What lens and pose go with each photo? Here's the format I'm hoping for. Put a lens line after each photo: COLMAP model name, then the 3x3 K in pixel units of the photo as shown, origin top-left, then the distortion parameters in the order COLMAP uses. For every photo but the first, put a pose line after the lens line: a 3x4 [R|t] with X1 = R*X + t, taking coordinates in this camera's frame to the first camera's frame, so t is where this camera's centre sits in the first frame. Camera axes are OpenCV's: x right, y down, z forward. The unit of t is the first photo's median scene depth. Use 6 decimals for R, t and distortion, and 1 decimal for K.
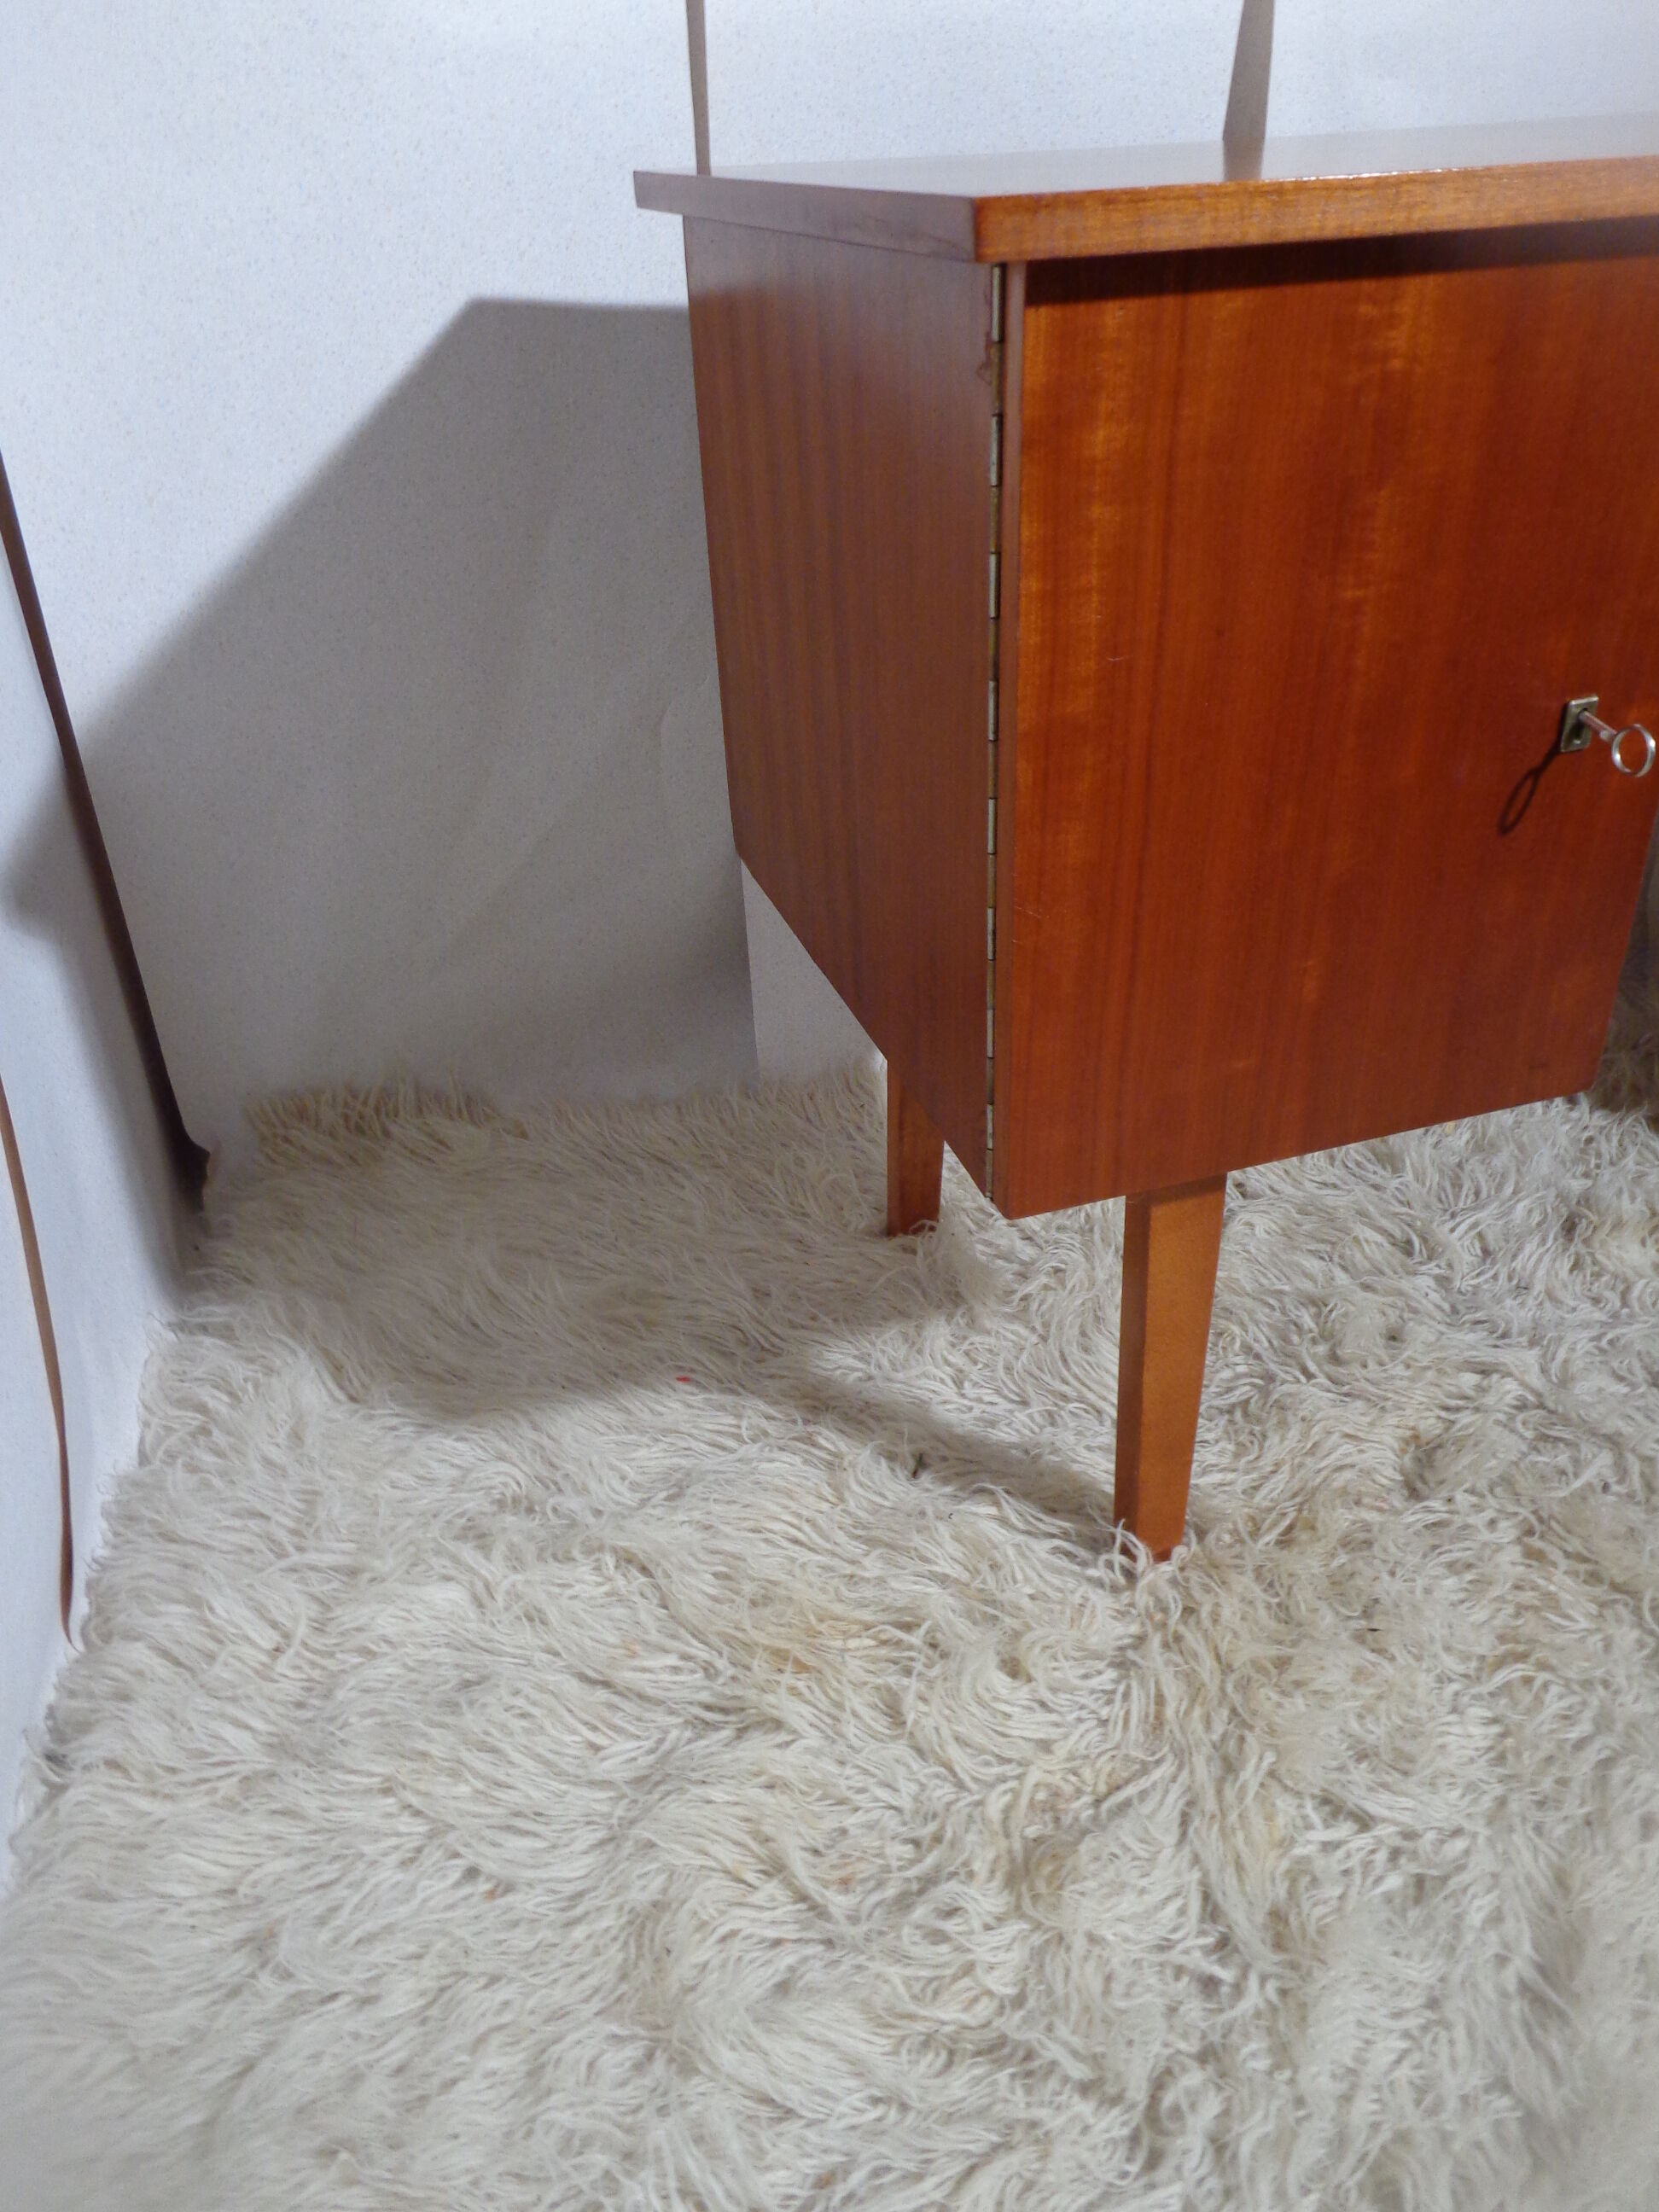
lens RADIAL K [[1653.5, 0, 827.6], [0, 1653.5, 1097.5], [0, 0, 1]] dist [-0.005387, 0.000259]
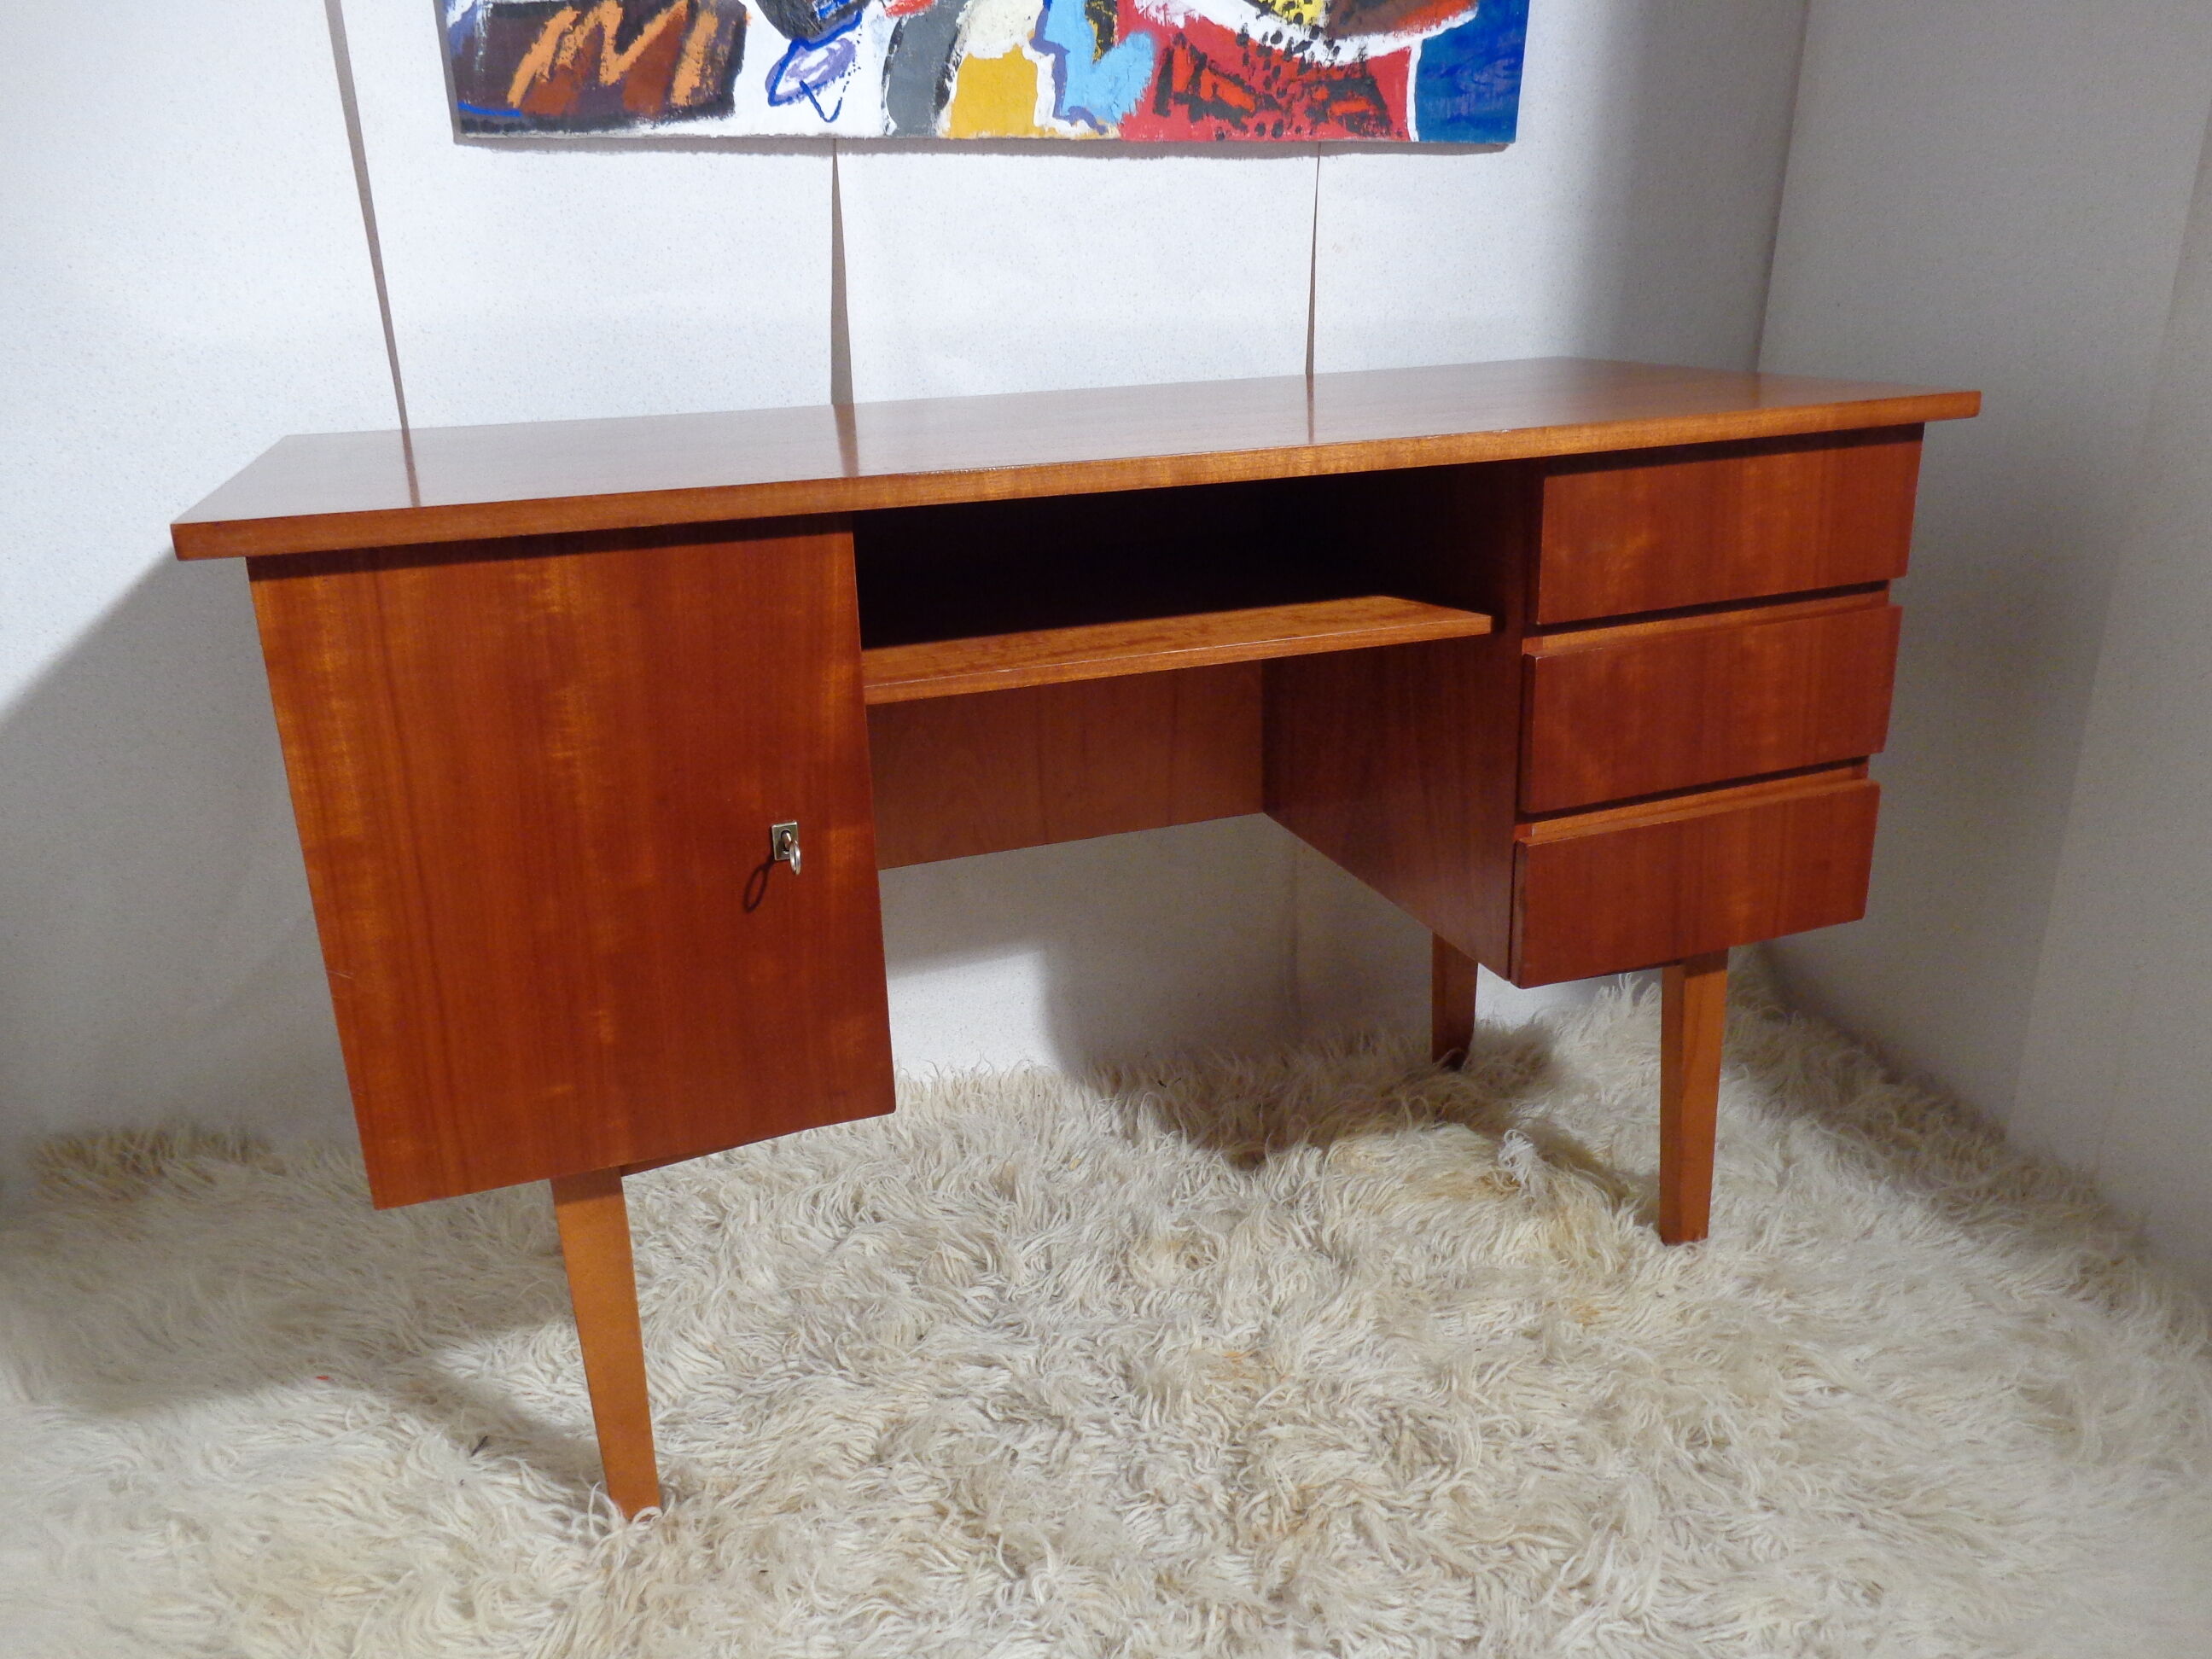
lens RADIAL K [[1653.0, 0, 1097.0], [0, 1653.0, 826.1], [0, 0, 1]] dist [0.000492, 0.000020]
pose [[0.999728, 0.003488, 0.023045, 0.472792], [0.001389, 0.978070, -0.208273, 0.036581], [-0.023266, 0.208249, 0.977799, -0.259167]]
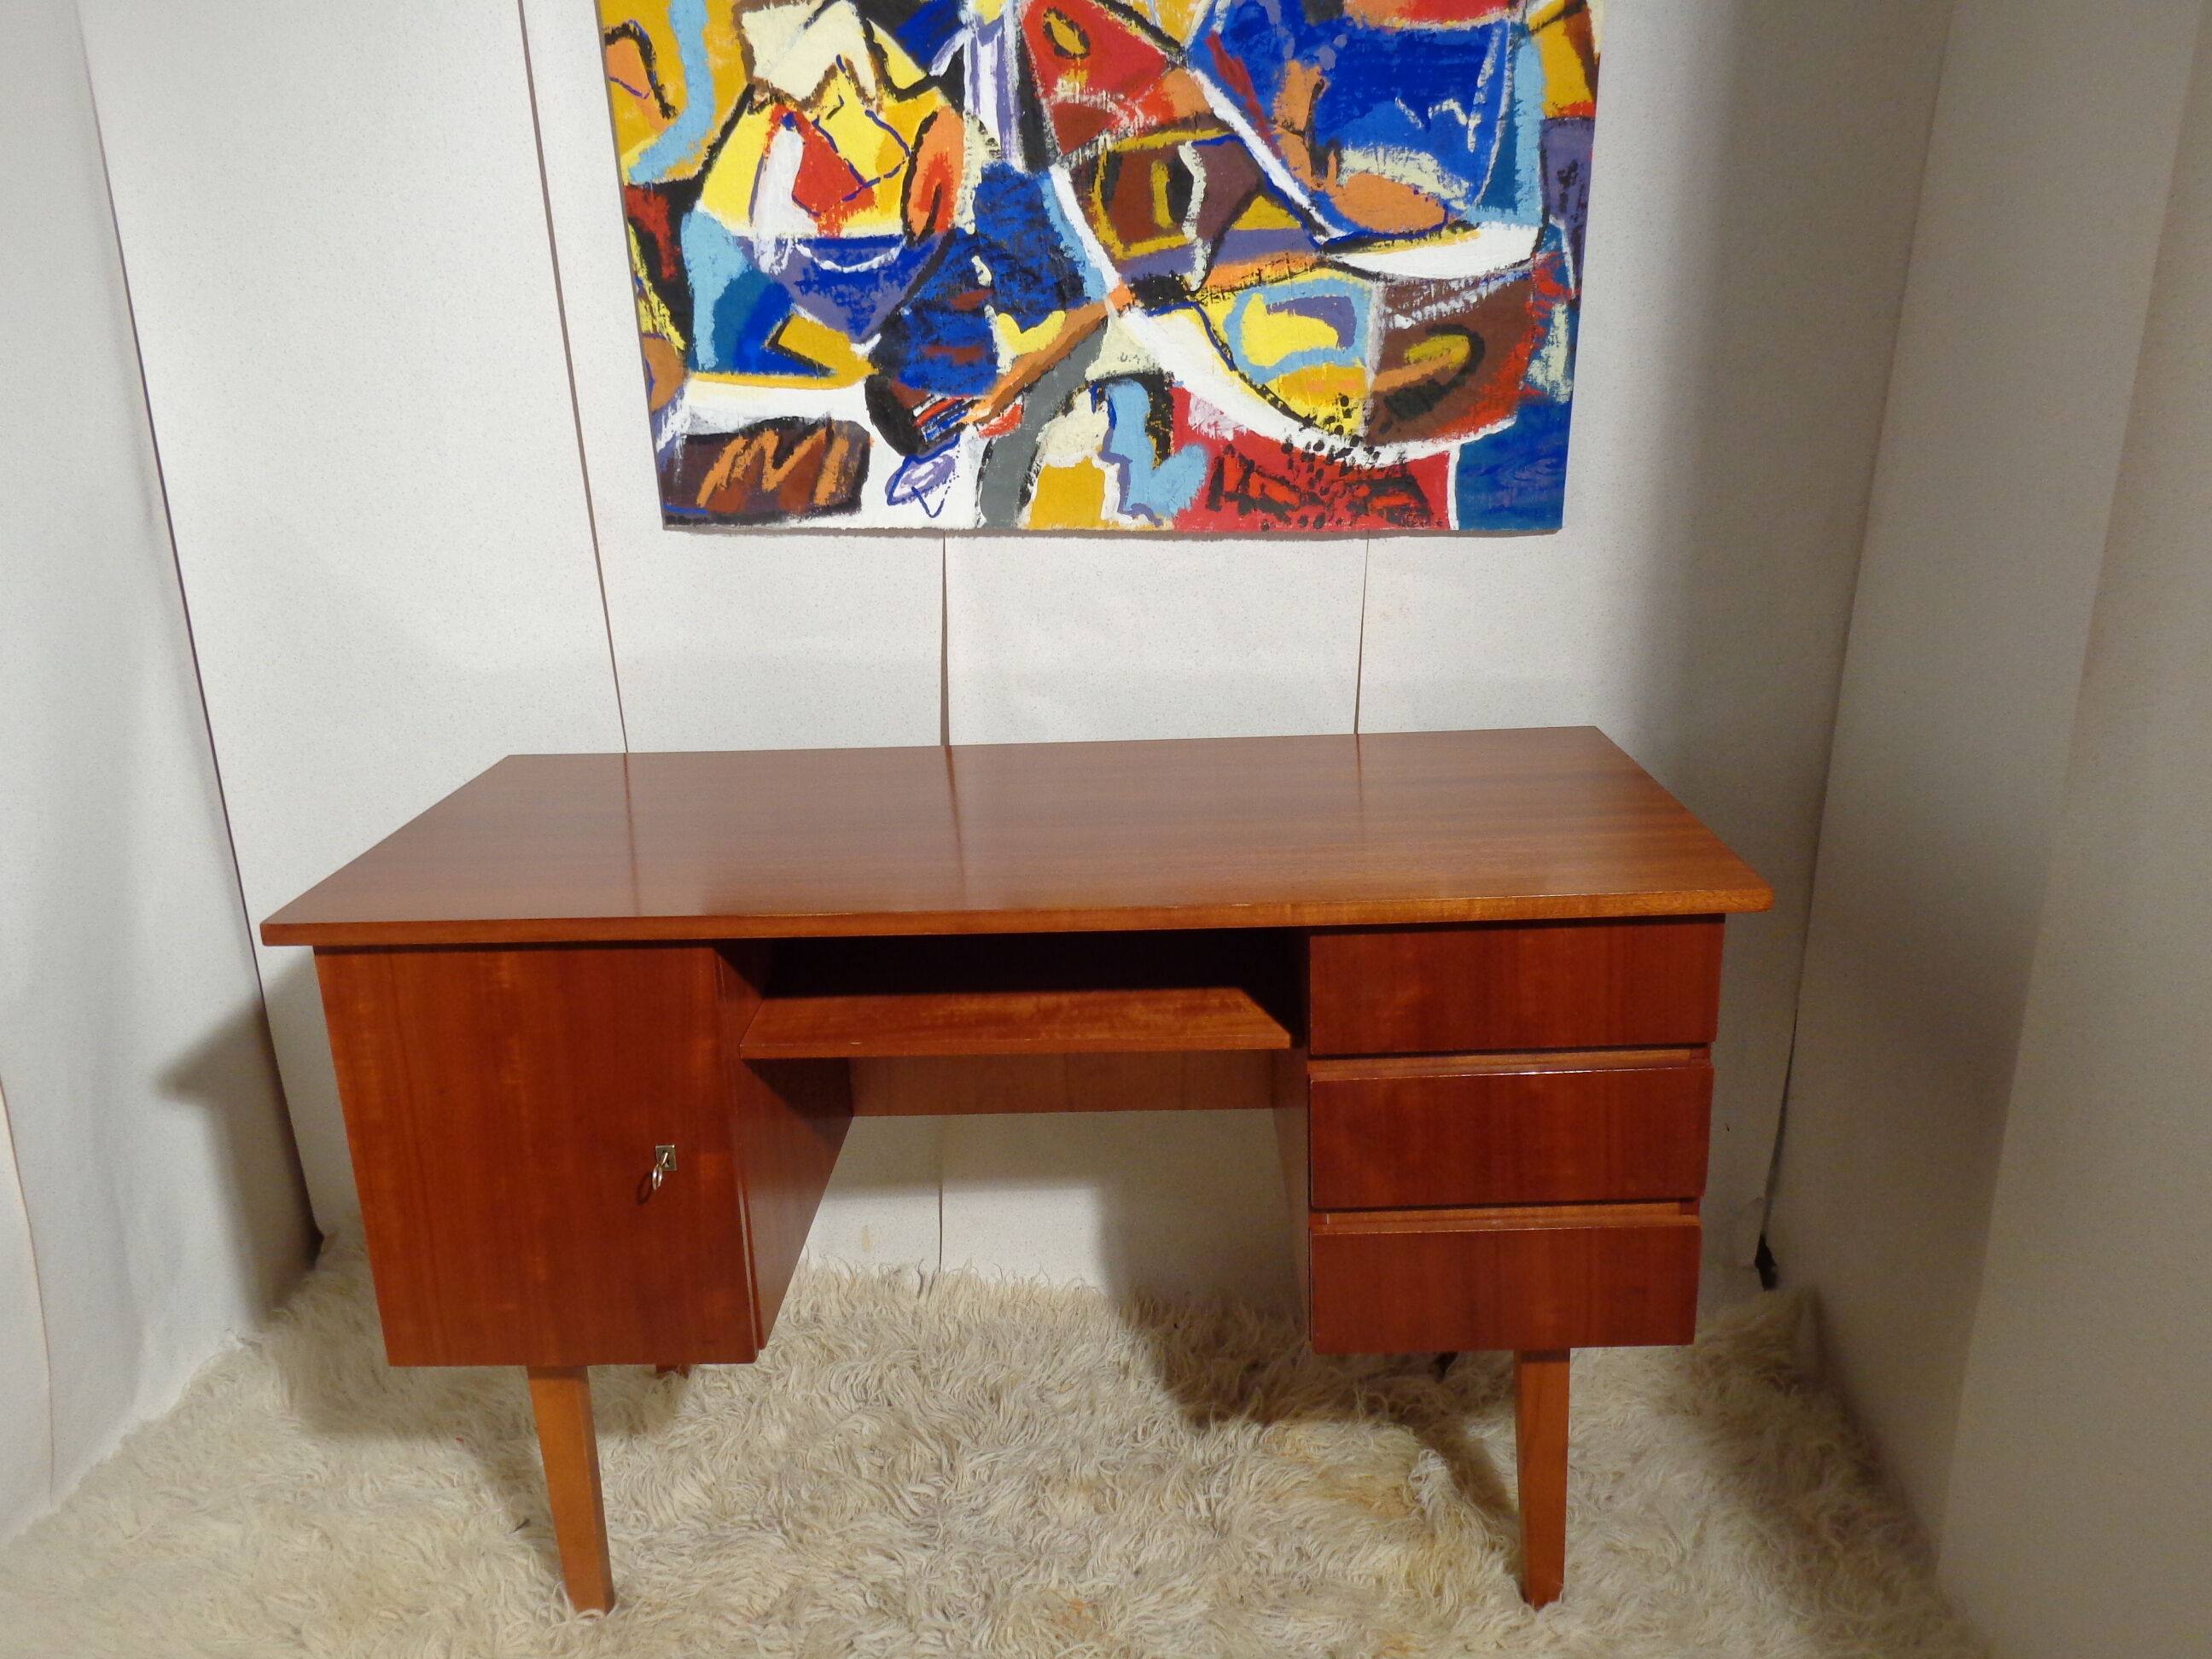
lens RADIAL K [[1665.0, 0, 1105.7], [0, 1665.0, 818.3], [0, 0, 1]] dist [-0.001880, 0.005758]
pose [[0.941913, 0.109233, -0.317597, 1.027531], [-0.179844, 0.962674, -0.202273, -0.210176], [0.283648, 0.247642, 0.926400, -0.494313]]
